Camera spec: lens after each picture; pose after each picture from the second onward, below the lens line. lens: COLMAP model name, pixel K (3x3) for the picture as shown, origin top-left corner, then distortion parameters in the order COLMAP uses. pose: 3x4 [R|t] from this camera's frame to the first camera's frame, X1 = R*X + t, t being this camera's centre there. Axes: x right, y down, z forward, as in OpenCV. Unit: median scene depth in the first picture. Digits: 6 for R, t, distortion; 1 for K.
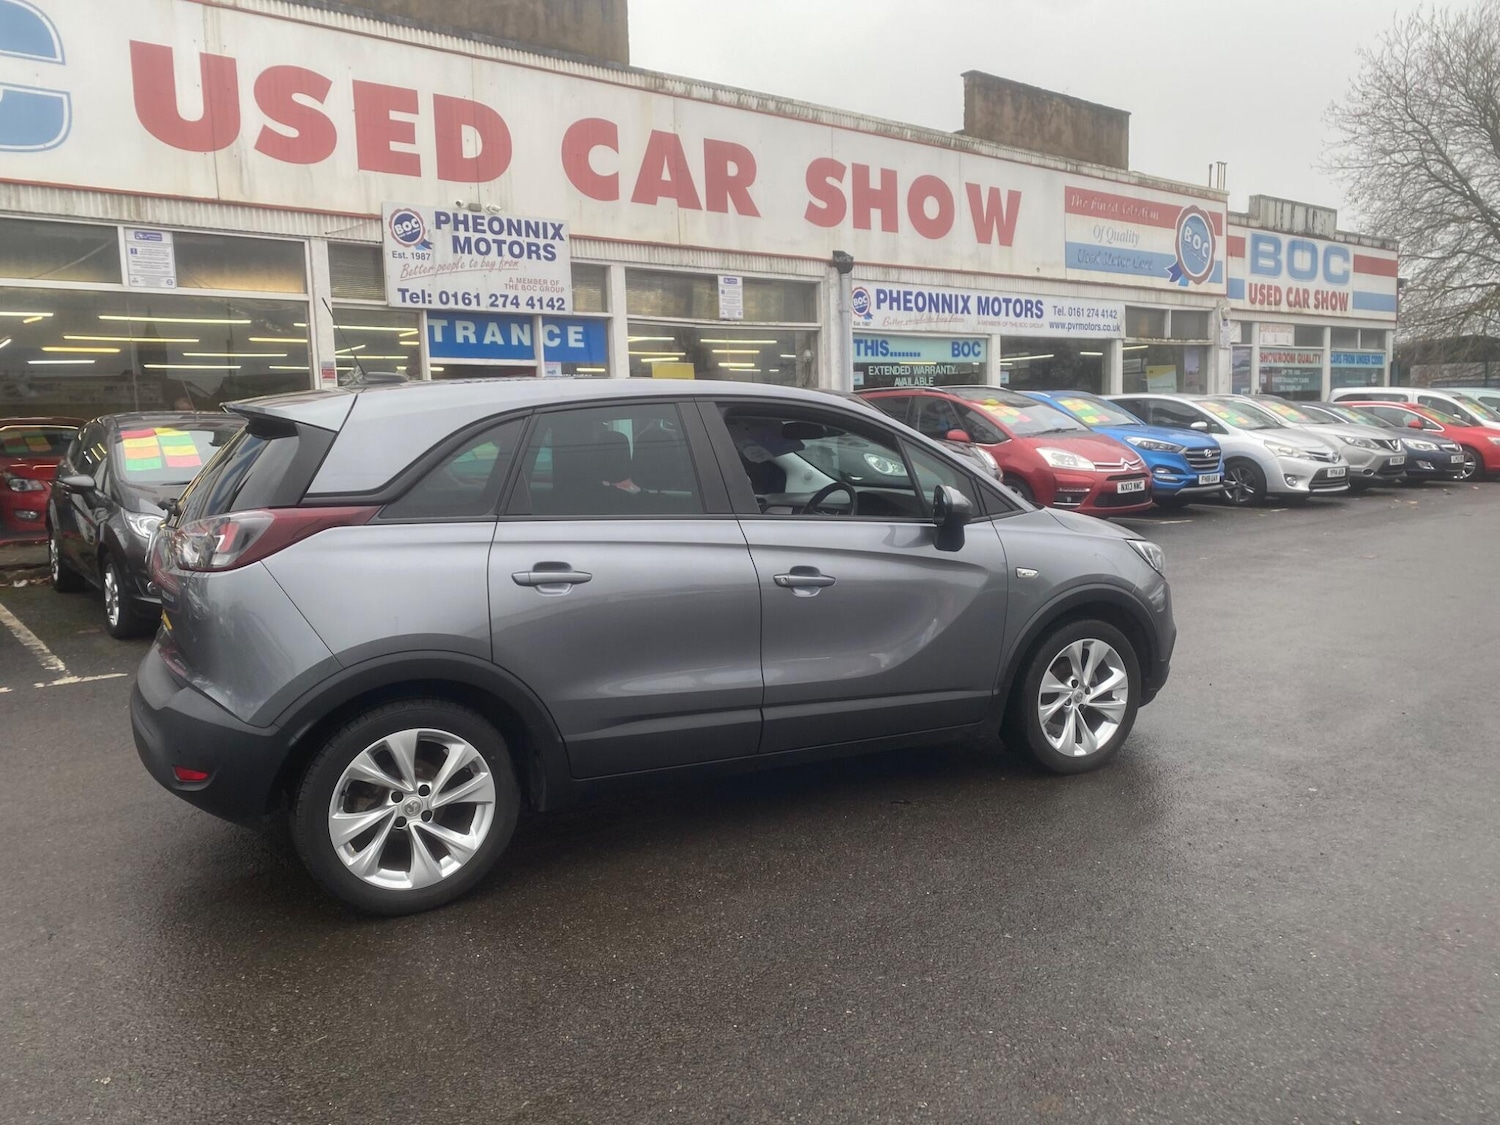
lens RADIAL K [[1157.0, 0, 745.6], [0, 1157.0, 560.7], [0, 0, 1]] dist [0.014885, -0.004860]
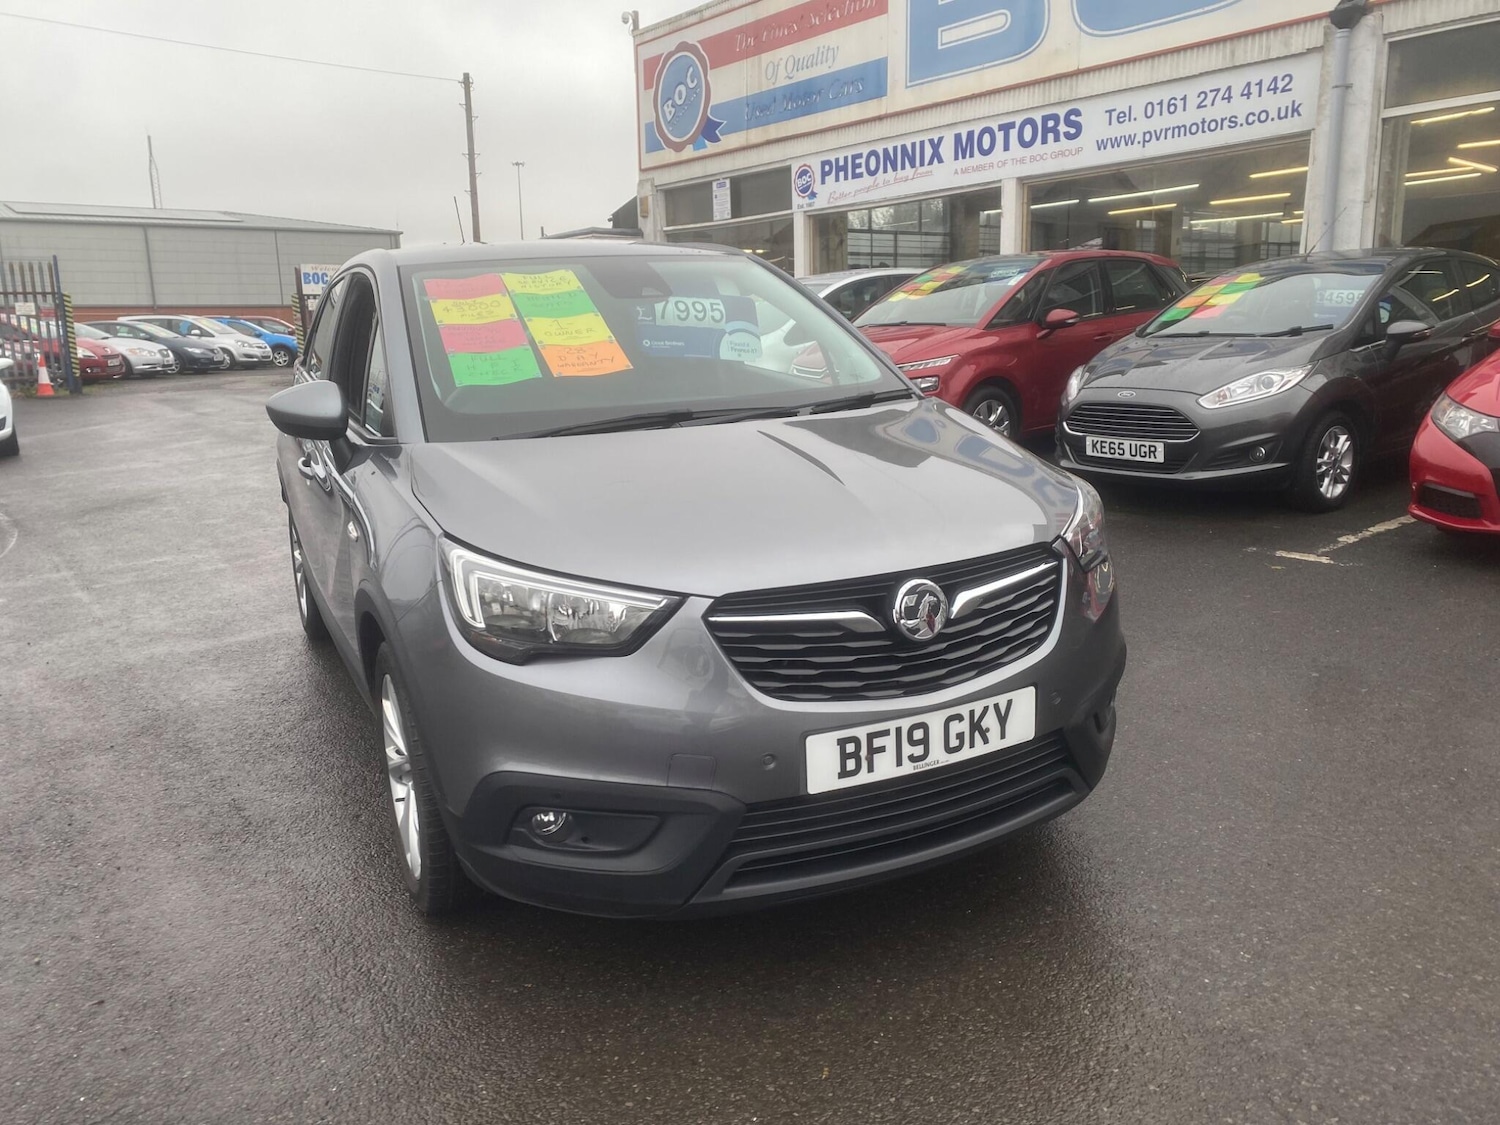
lens RADIAL K [[1160.2, 0, 741.2], [0, 1160.2, 553.2], [0, 0, 1]] dist [0.010104, 0.001131]
pose [[-0.030639, 0.222620, -0.974424, 0.947652], [-0.075645, 0.971569, 0.224346, -0.125473], [0.996664, 0.080584, -0.012928, 0.883502]]
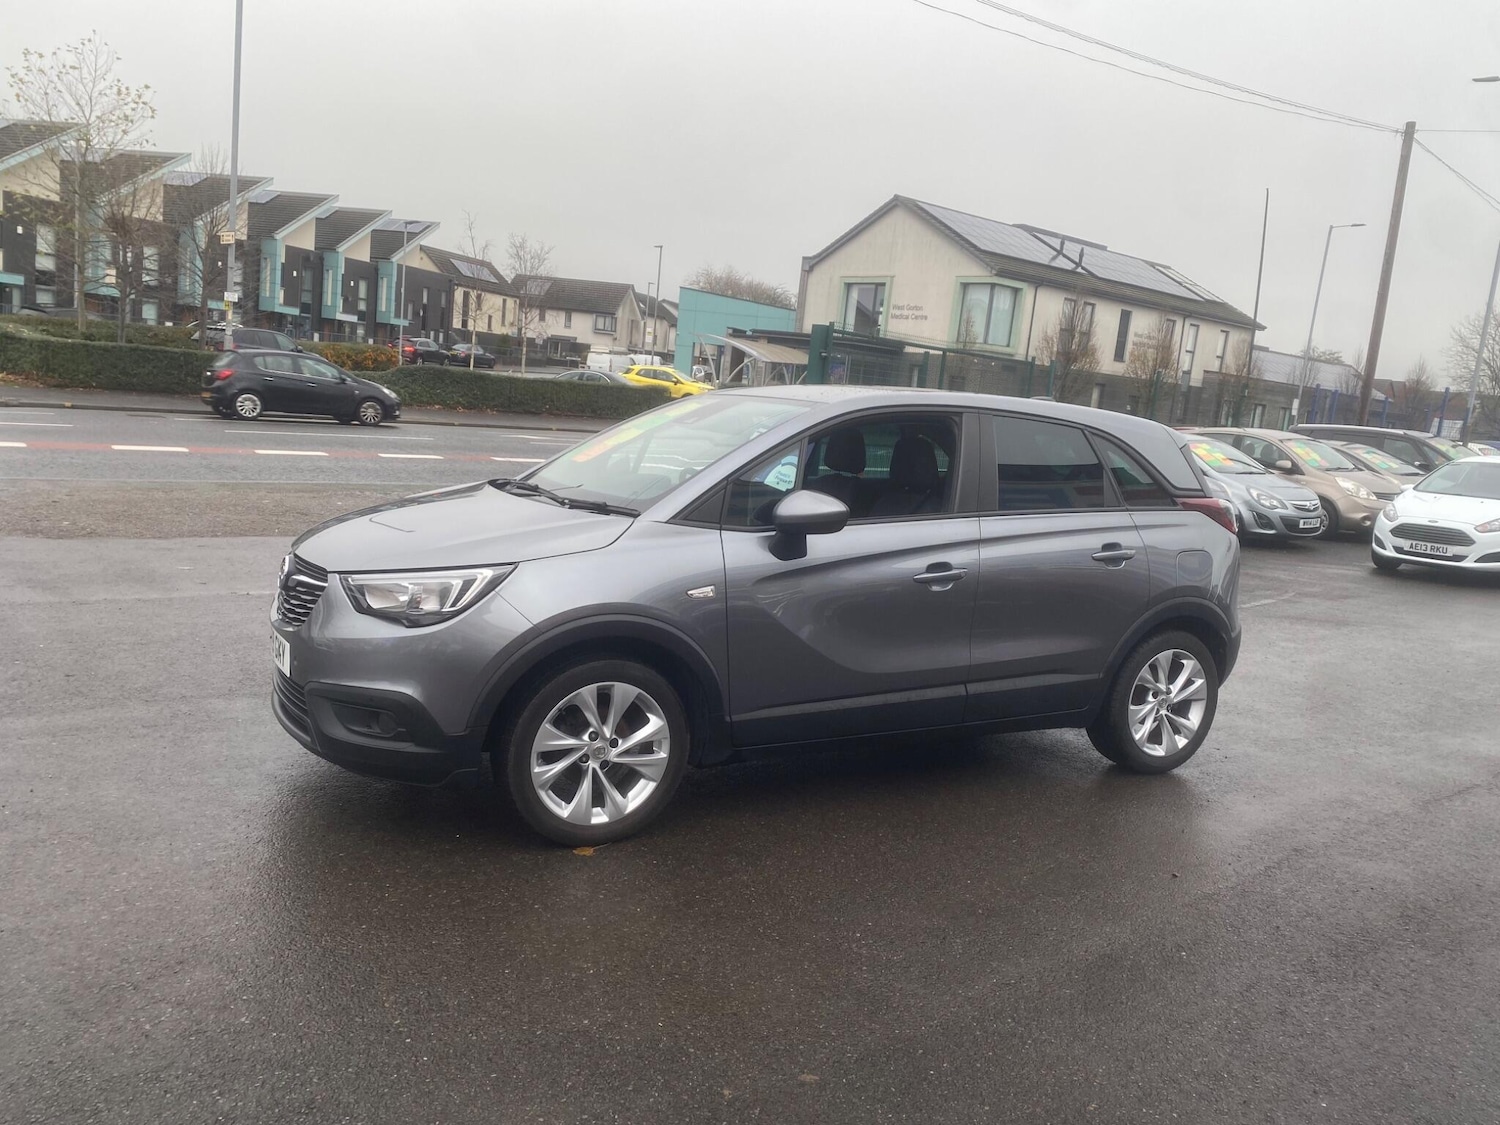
lens RADIAL K [[1139.1, 0, 744.2], [0, 1139.1, 583.0], [0, 0, 1]] dist [0.045412, -0.004604]
pose [[-0.997832, -0.062277, -0.021278, 0.770997], [-0.065721, 0.959972, 0.272278, -0.153967], [0.003470, 0.273086, -0.961983, 1.086136]]
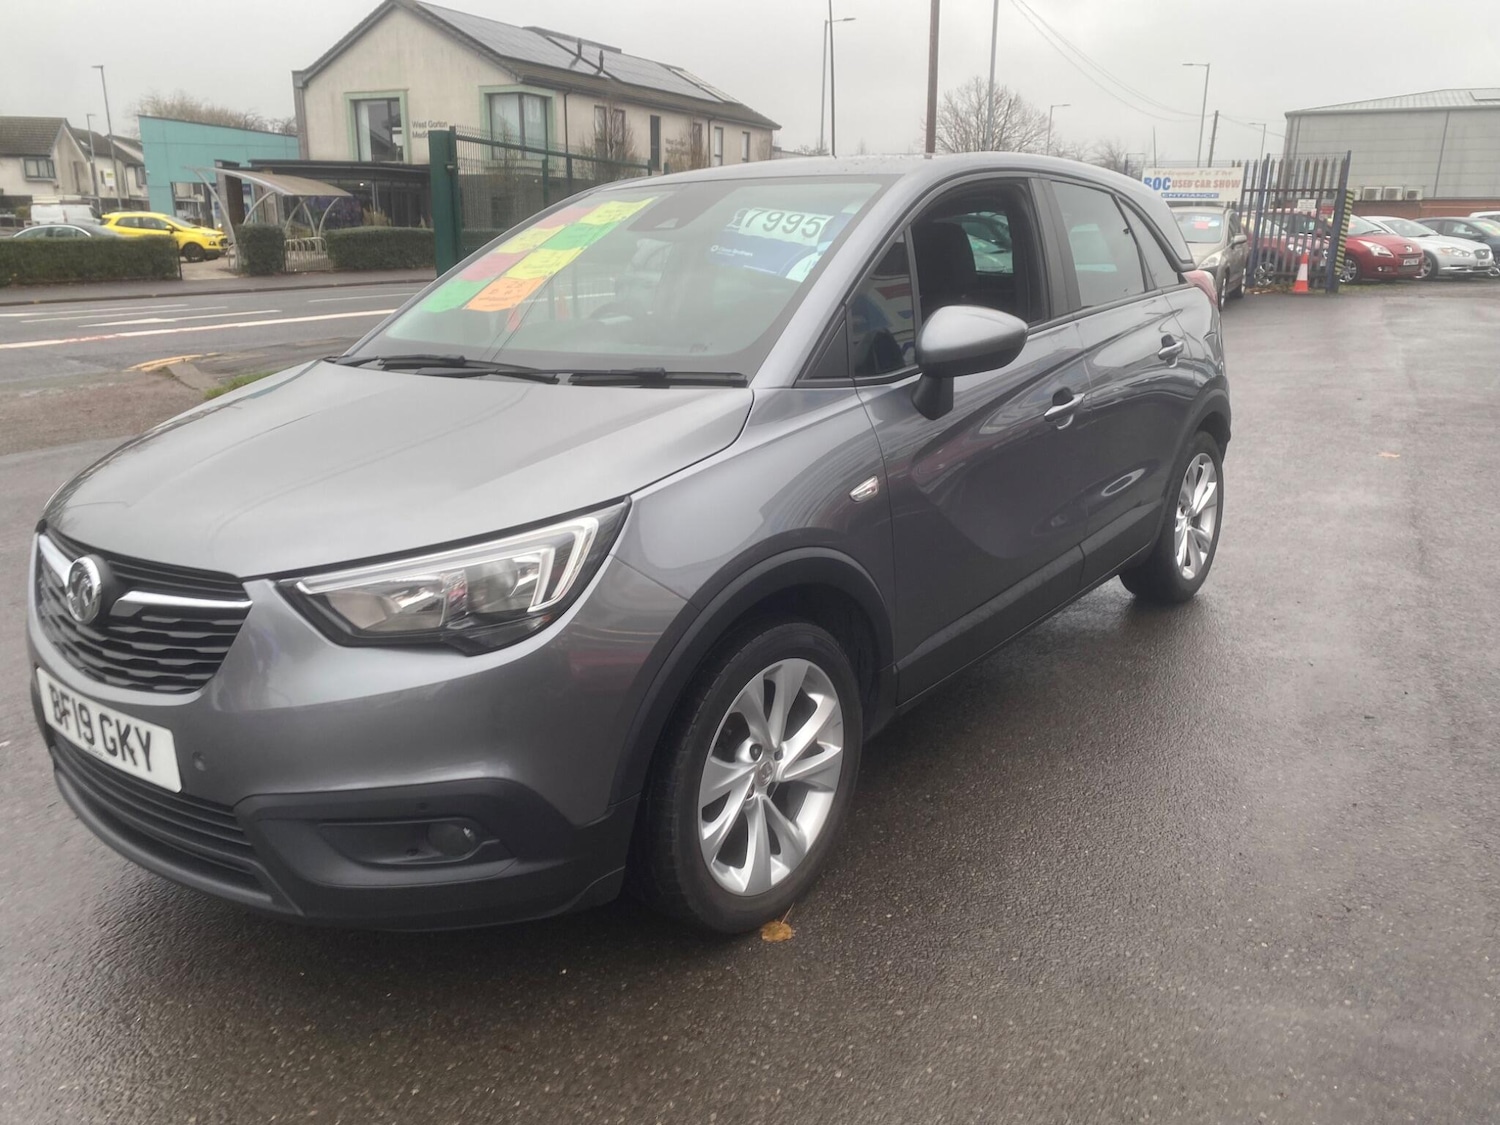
lens RADIAL K [[1154.3, 0, 753.6], [0, 1154.3, 550.6], [0, 0, 1]] dist [0.015887, -0.003441]
pose [[-0.909594, 0.134548, -0.393110, 0.831200], [-0.019902, 0.930923, 0.364673, -0.138498], [0.415021, 0.339528, -0.844084, 1.005582]]
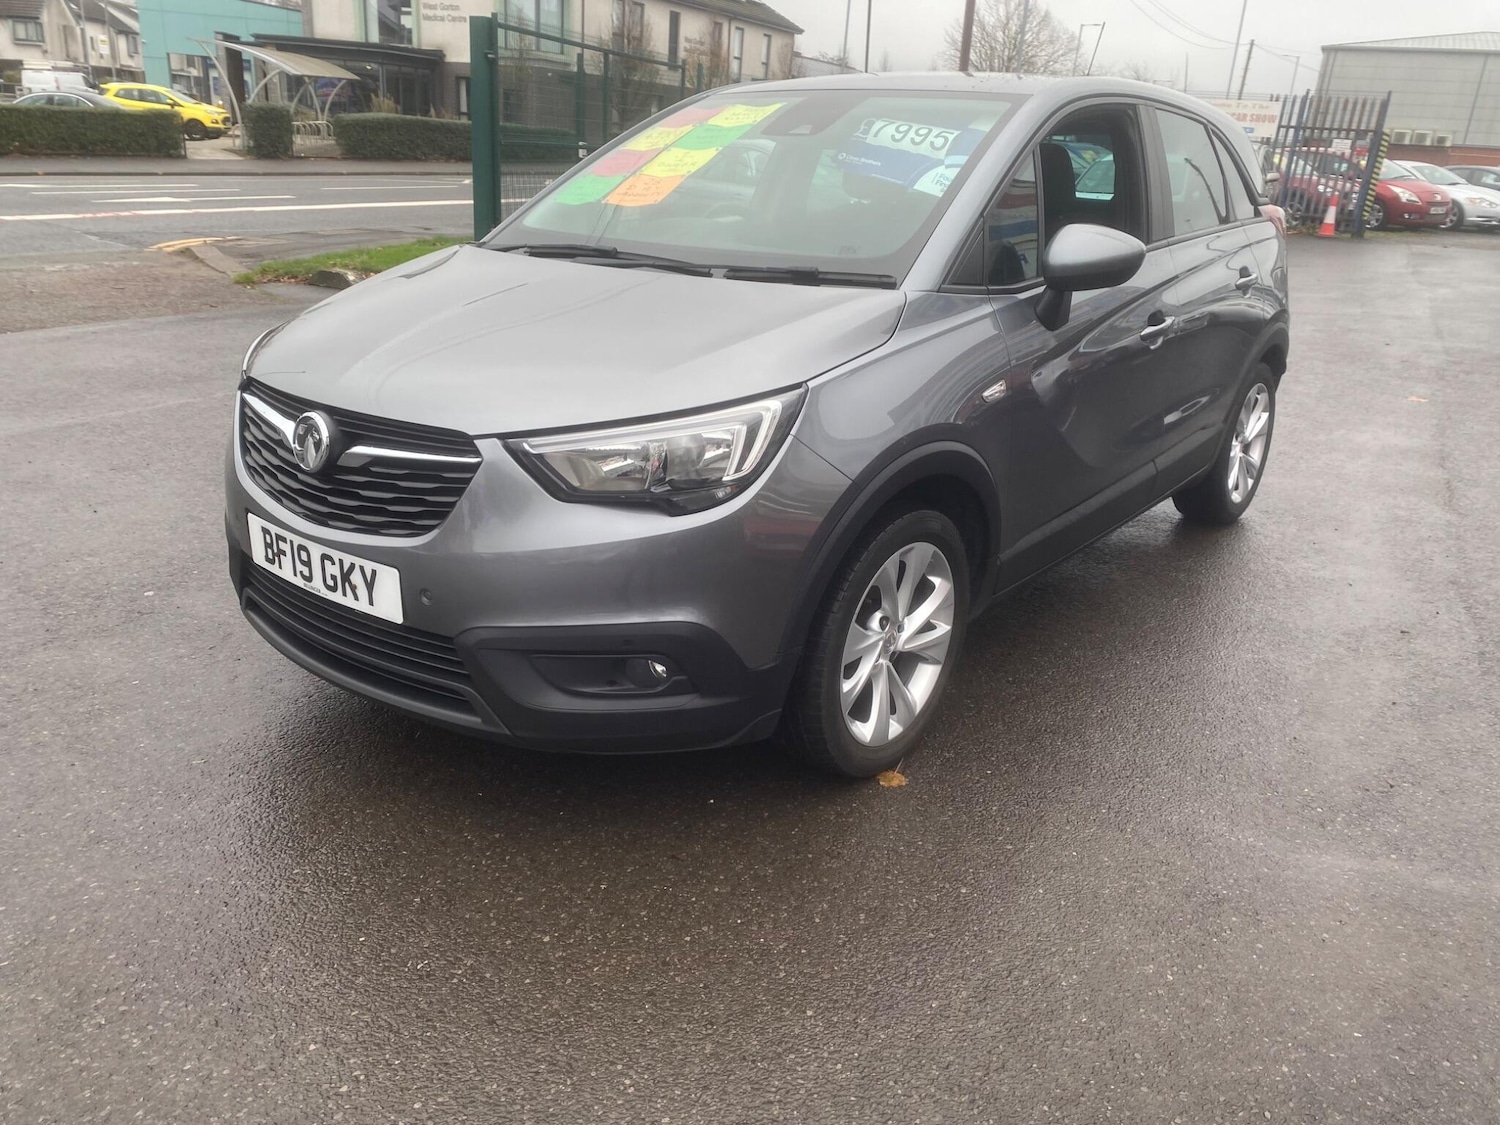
lens RADIAL K [[1149.8, 0, 761.7], [0, 1149.8, 582.7], [0, 0, 1]] dist [0.026676, -0.020301]
pose [[-0.910156, 0.125752, -0.394718, 0.850754], [-0.072902, 0.889325, 0.451427, -0.138834], [0.407801, 0.439644, -0.800257, 1.010563]]
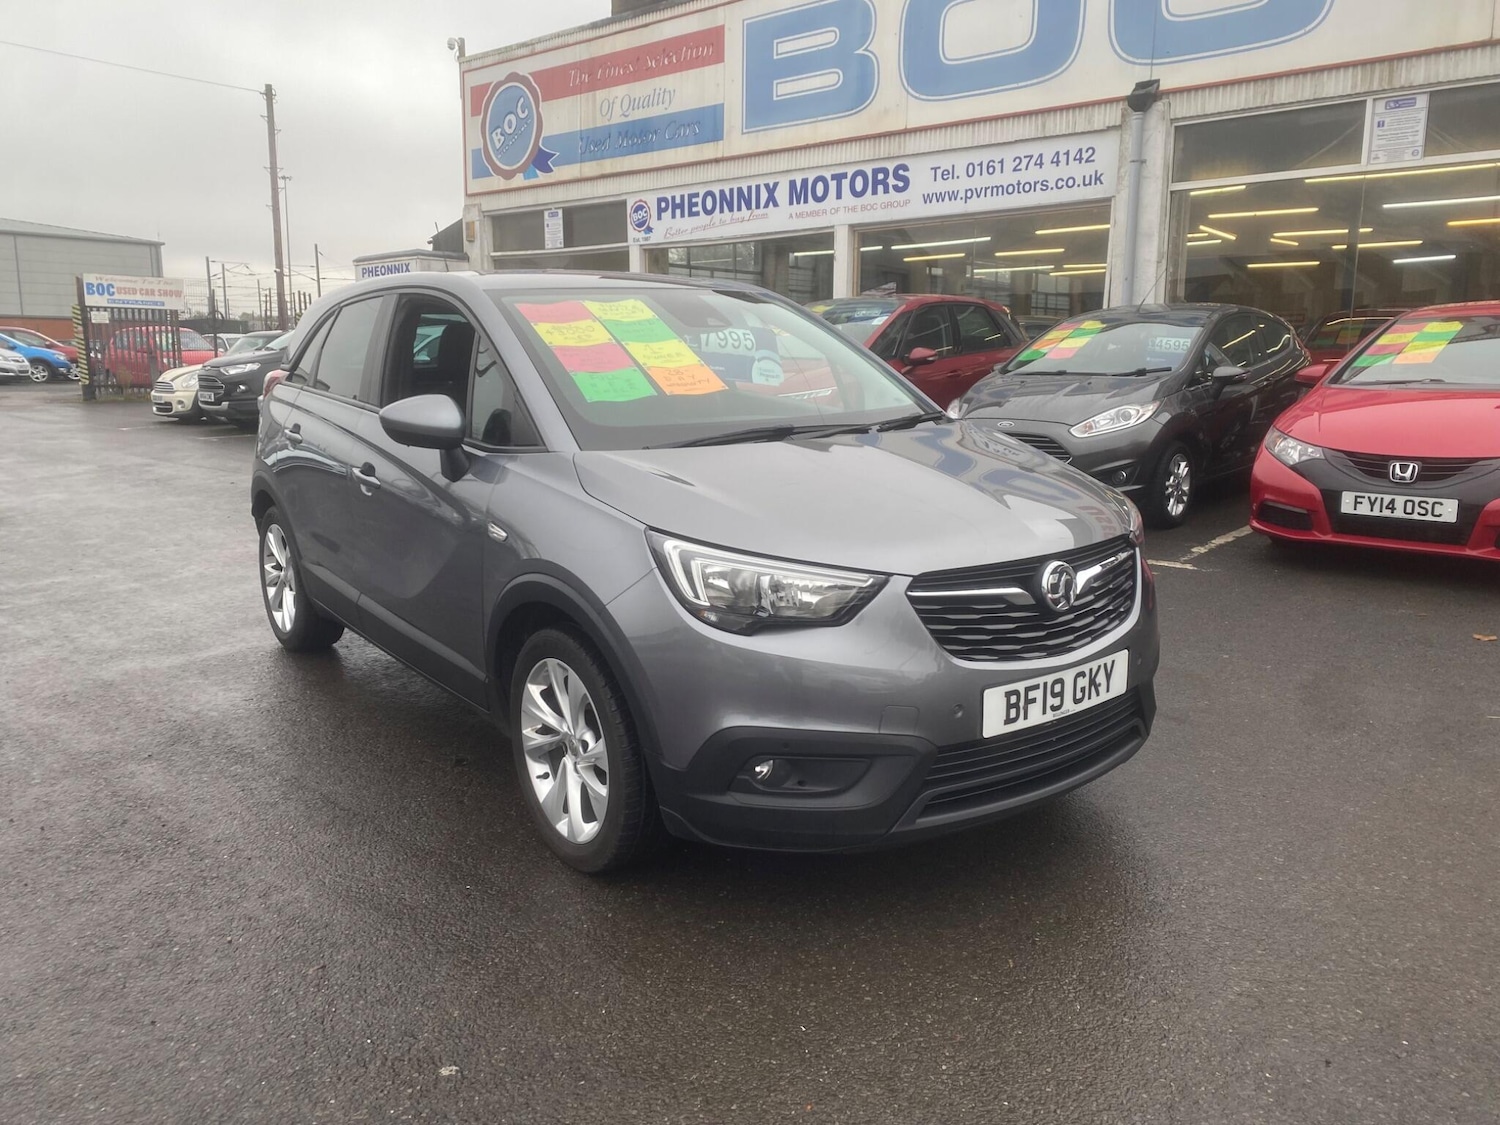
lens RADIAL K [[1154.3, 0, 753.6], [0, 1154.3, 550.6], [0, 0, 1]] dist [0.015887, -0.003441]
pose [[0.166476, 0.195717, -0.966427, 0.964805], [-0.108432, 0.977793, 0.179340, -0.121563], [0.980065, 0.074936, 0.184001, 0.840520]]
